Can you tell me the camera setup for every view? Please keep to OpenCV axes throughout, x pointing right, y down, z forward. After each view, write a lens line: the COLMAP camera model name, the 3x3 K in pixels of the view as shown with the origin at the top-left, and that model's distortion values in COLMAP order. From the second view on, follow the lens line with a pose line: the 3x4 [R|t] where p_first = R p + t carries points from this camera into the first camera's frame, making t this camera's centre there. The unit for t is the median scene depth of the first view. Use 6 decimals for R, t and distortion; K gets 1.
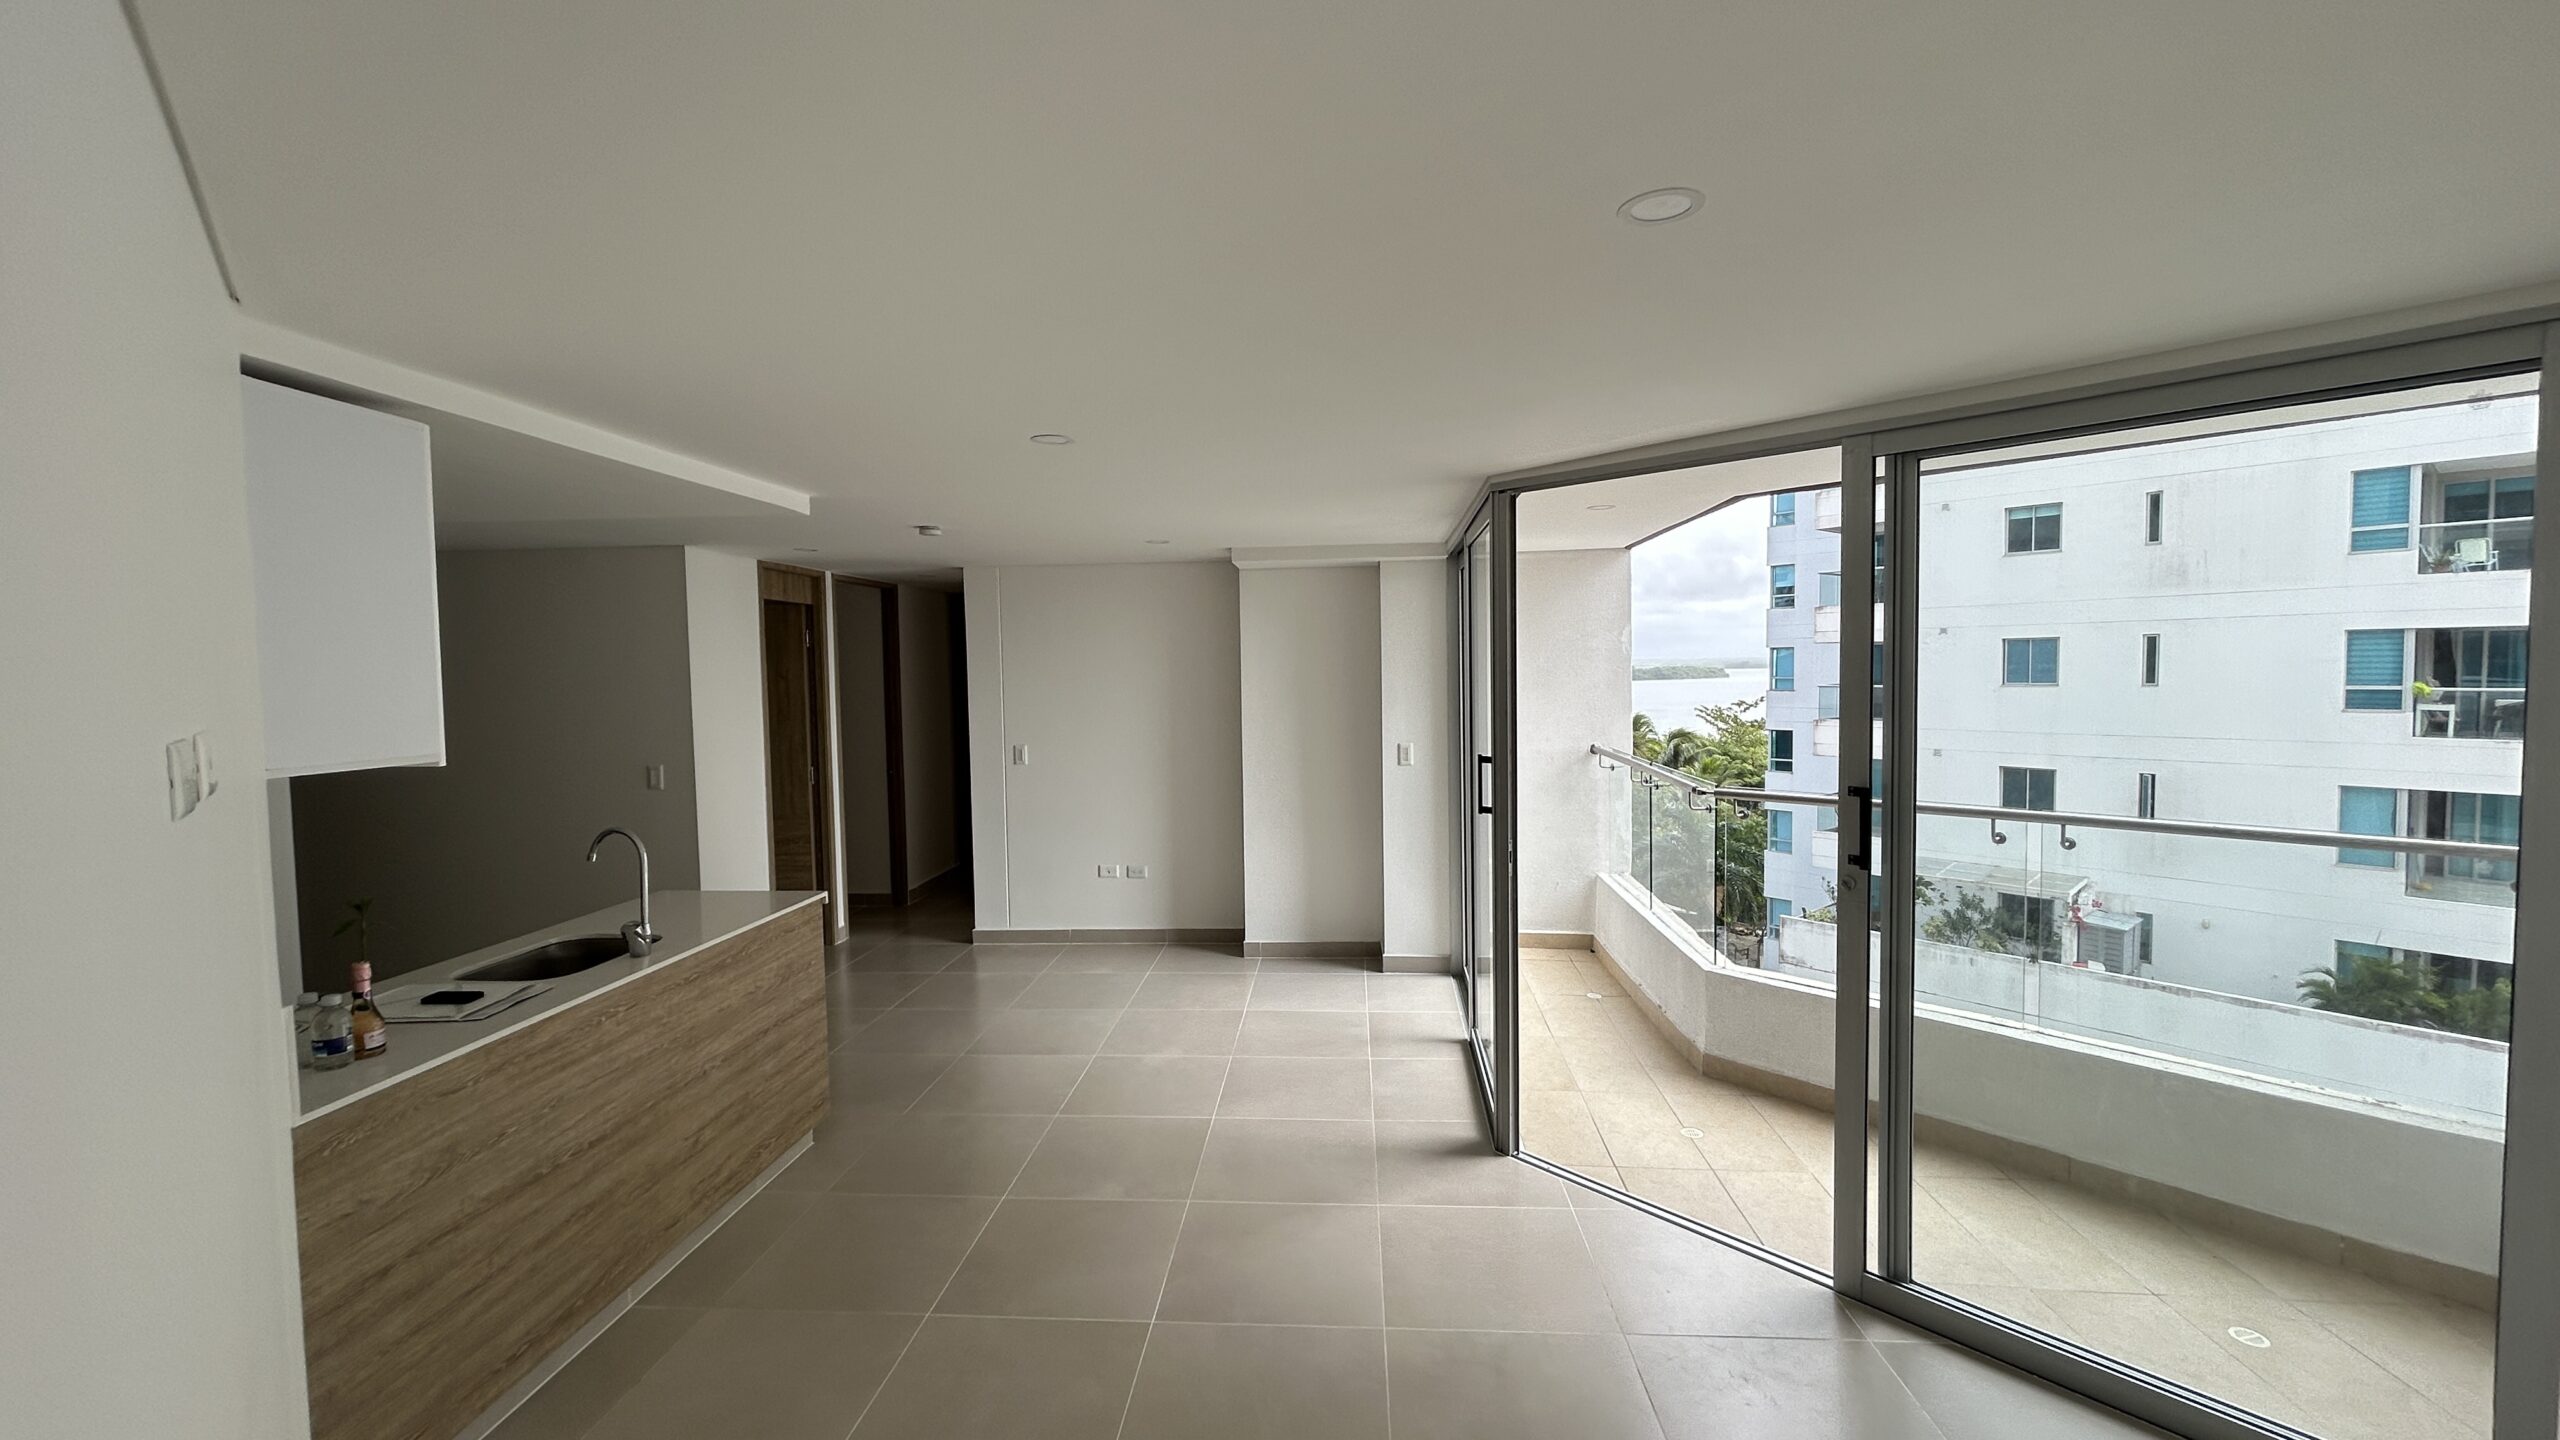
lens RADIAL K [[1027.9, 0, 1281.5], [0, 1027.9, 722.4], [0, 0, 1]] dist [-0.005042, -0.000409]
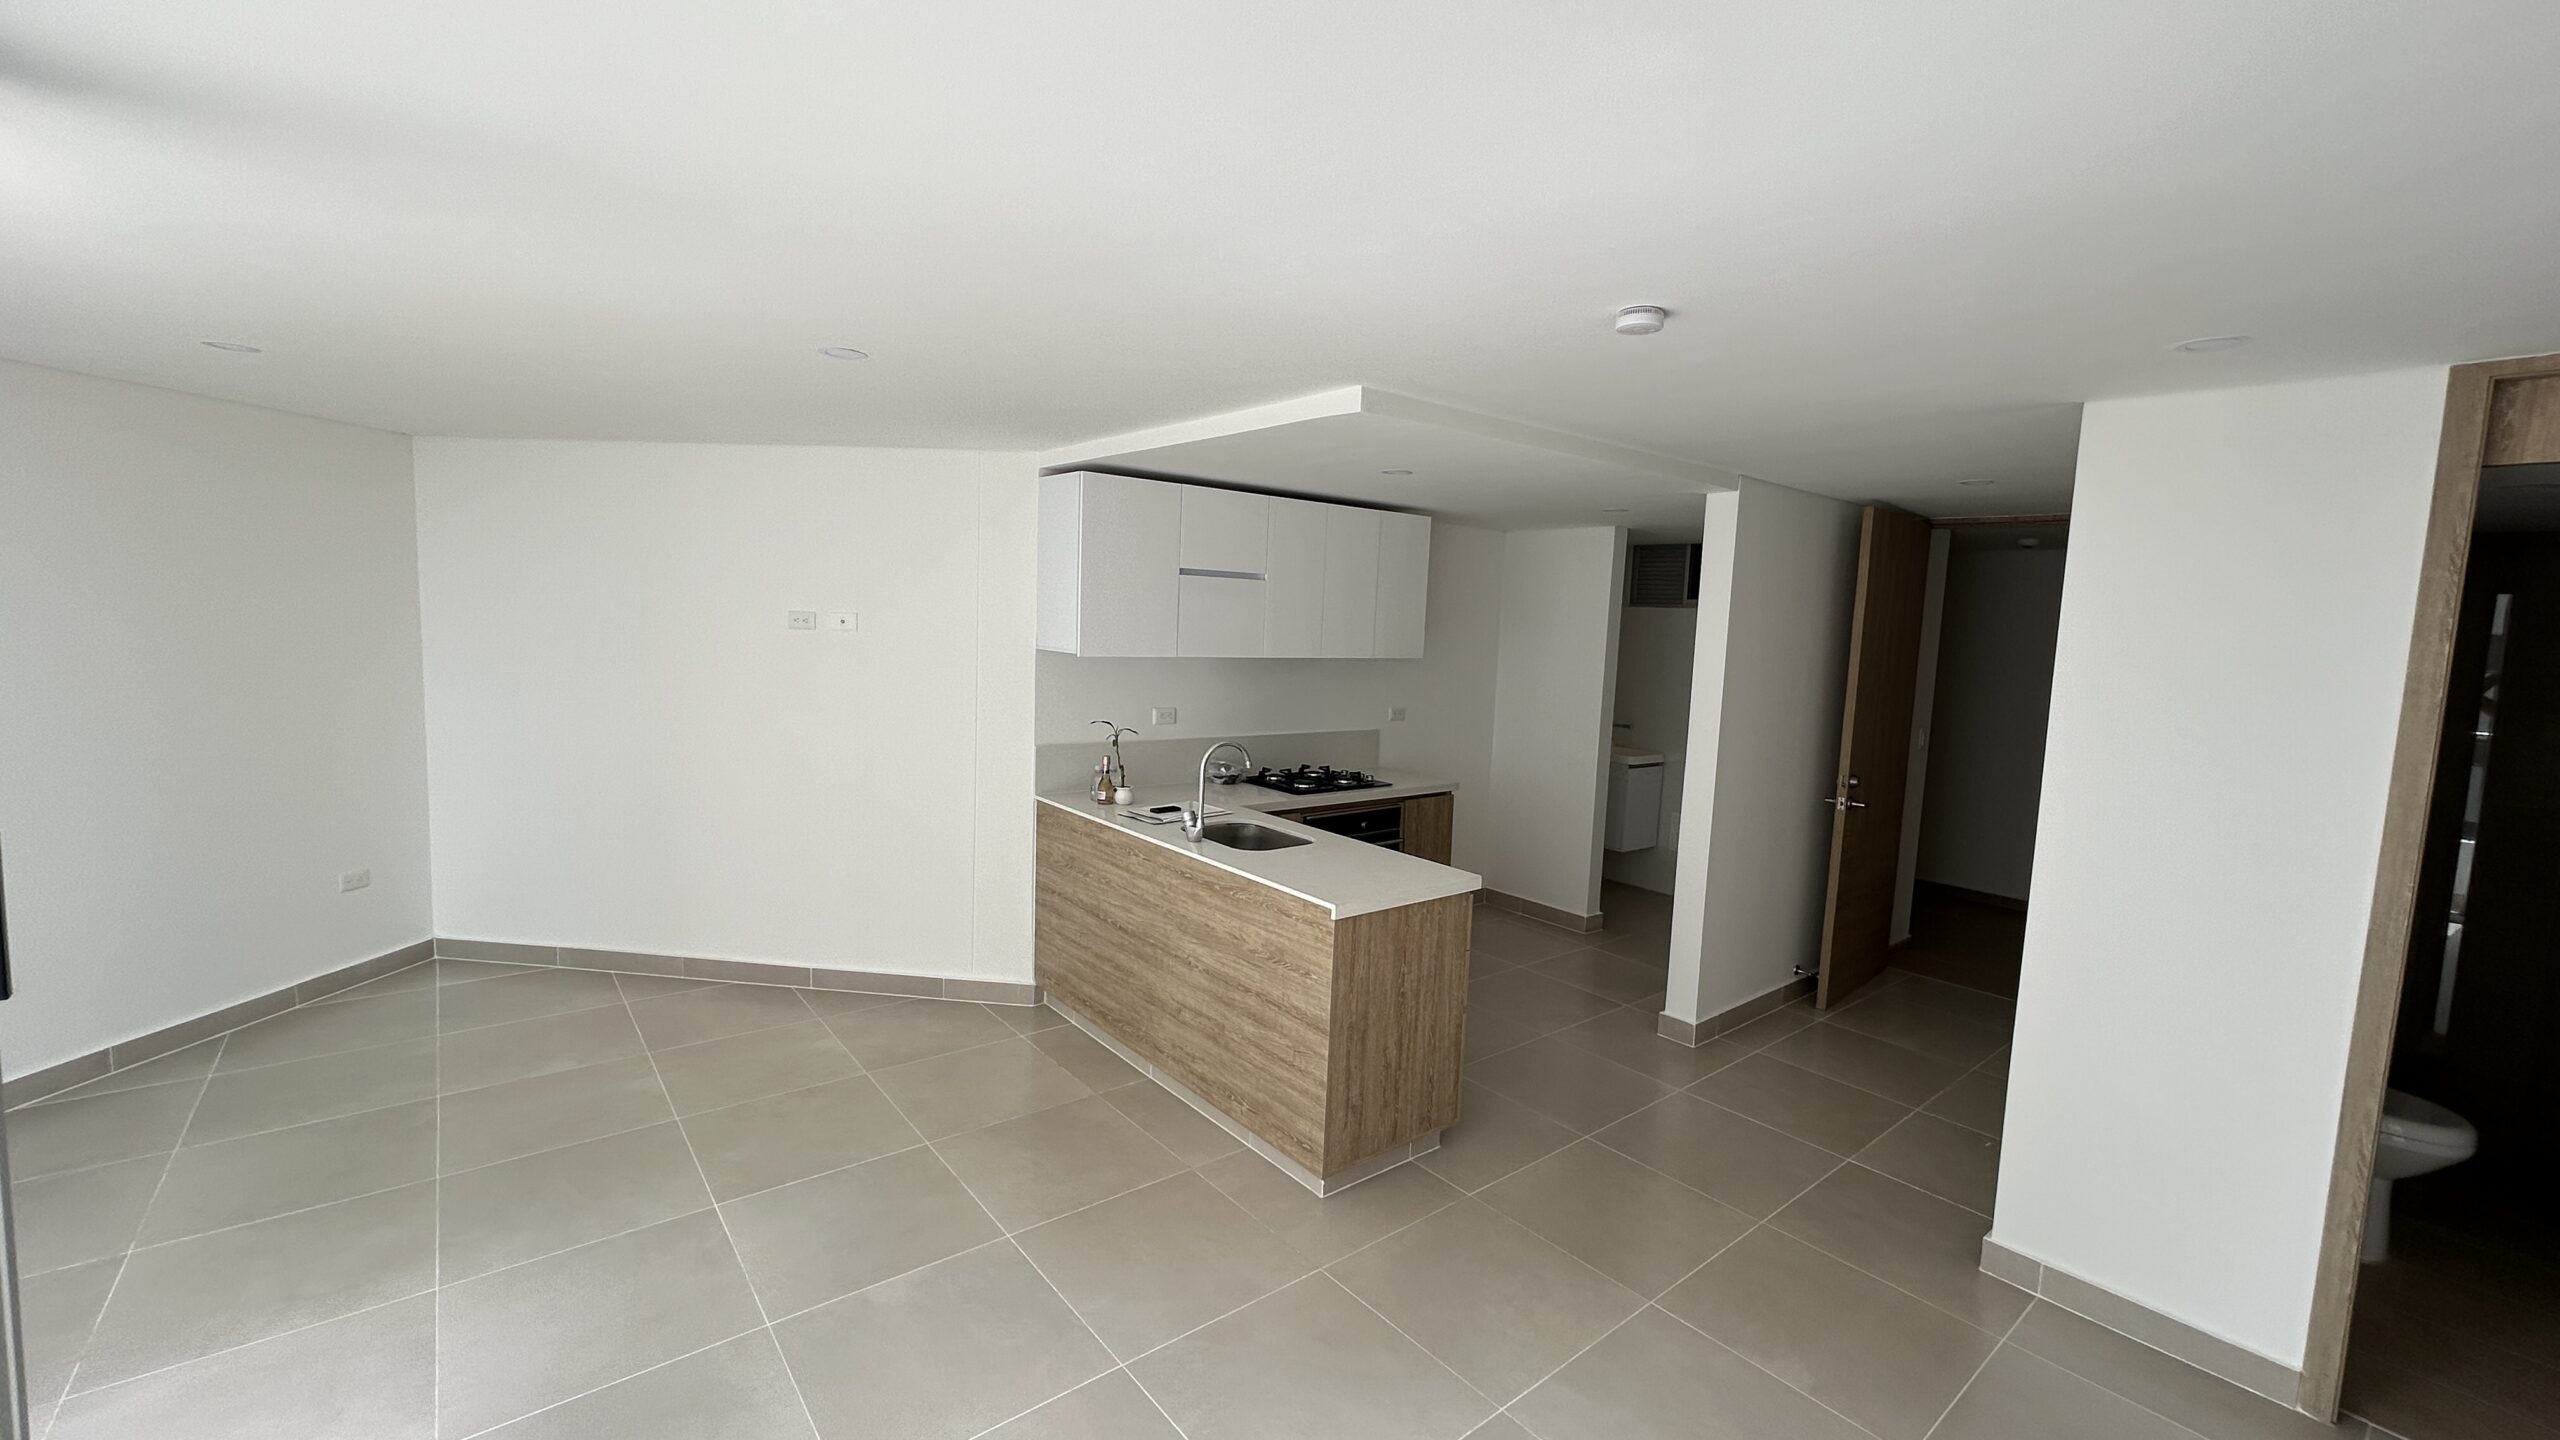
lens RADIAL K [[1027.9, 0, 1285.0], [0, 1027.9, 712.9], [0, 0, 1]] dist [-0.005042, -0.000409]
pose [[-0.730784, 0.047627, -0.680945, 0.128857], [-0.069569, 0.987172, 0.143706, -0.107075], [0.679055, 0.152391, -0.718096, 1.850311]]
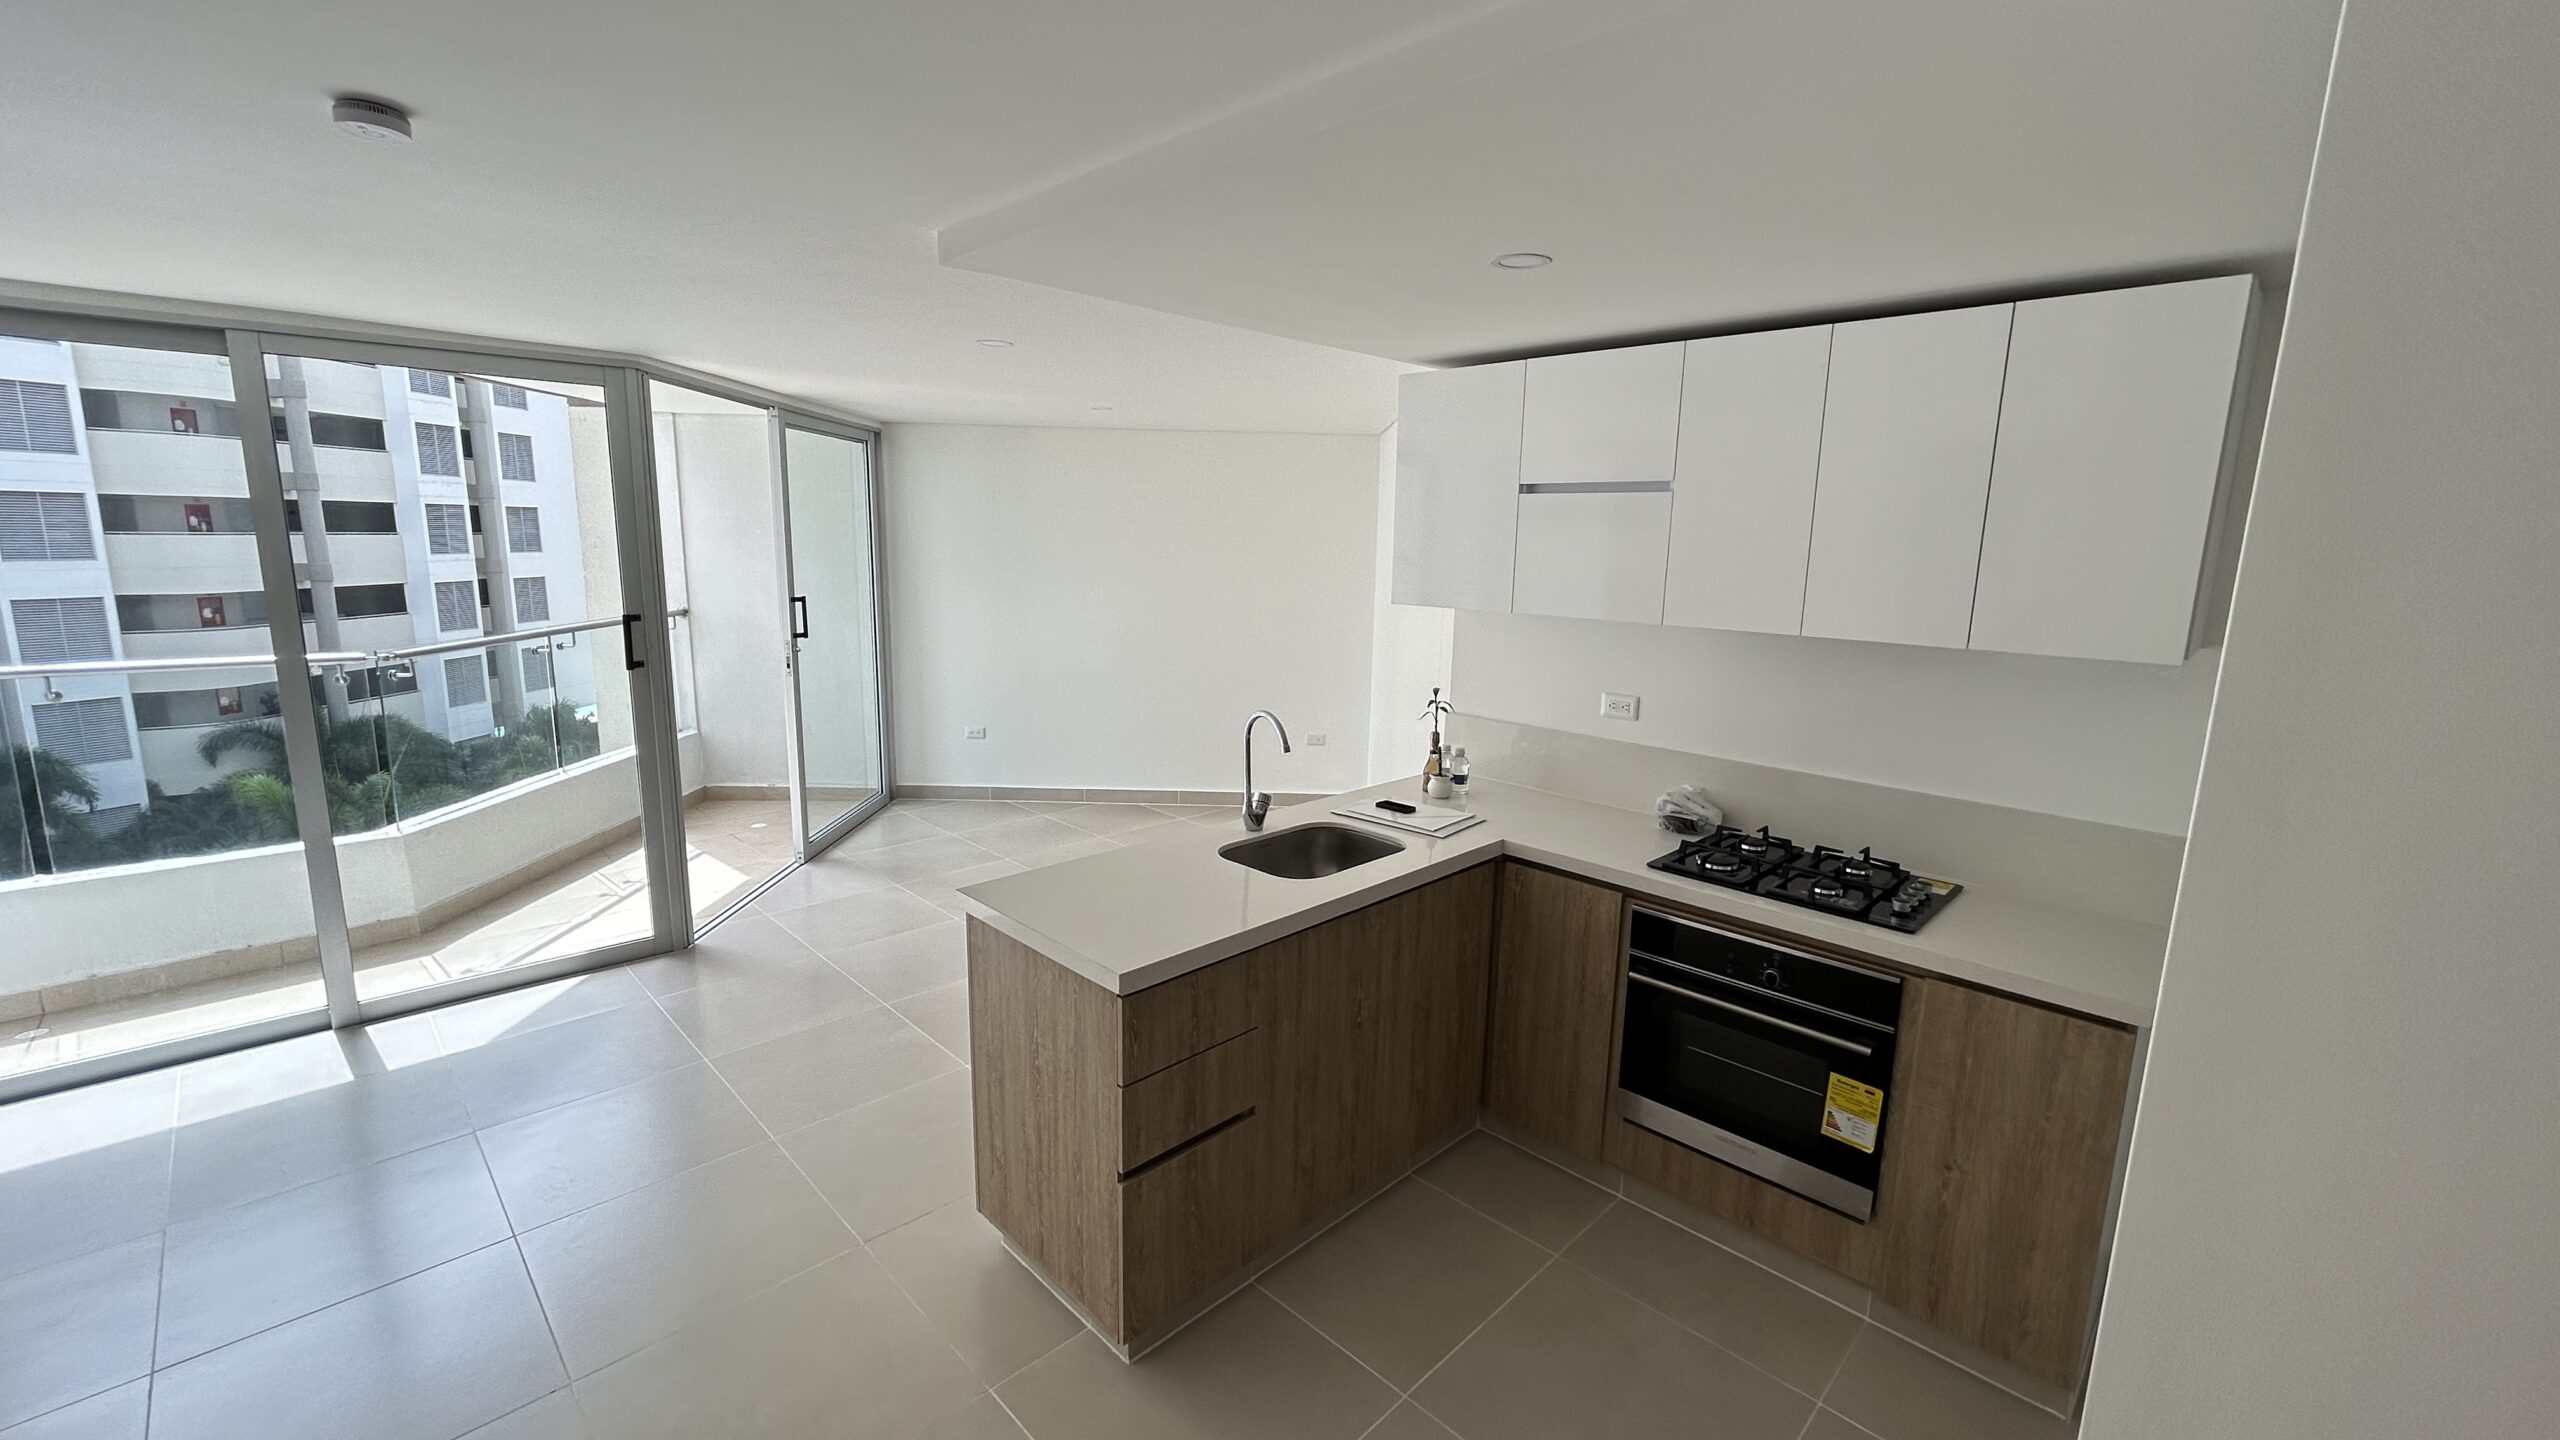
lens RADIAL K [[1027.9, 0, 1285.1], [0, 1027.9, 721.1], [0, 0, 1]] dist [-0.005042, -0.000409]
pose [[-0.755280, -0.127394, 0.642902, -1.212526], [0.018336, 0.976436, 0.215027, -0.084574], [-0.655146, 0.174194, -0.735147, 1.613266]]
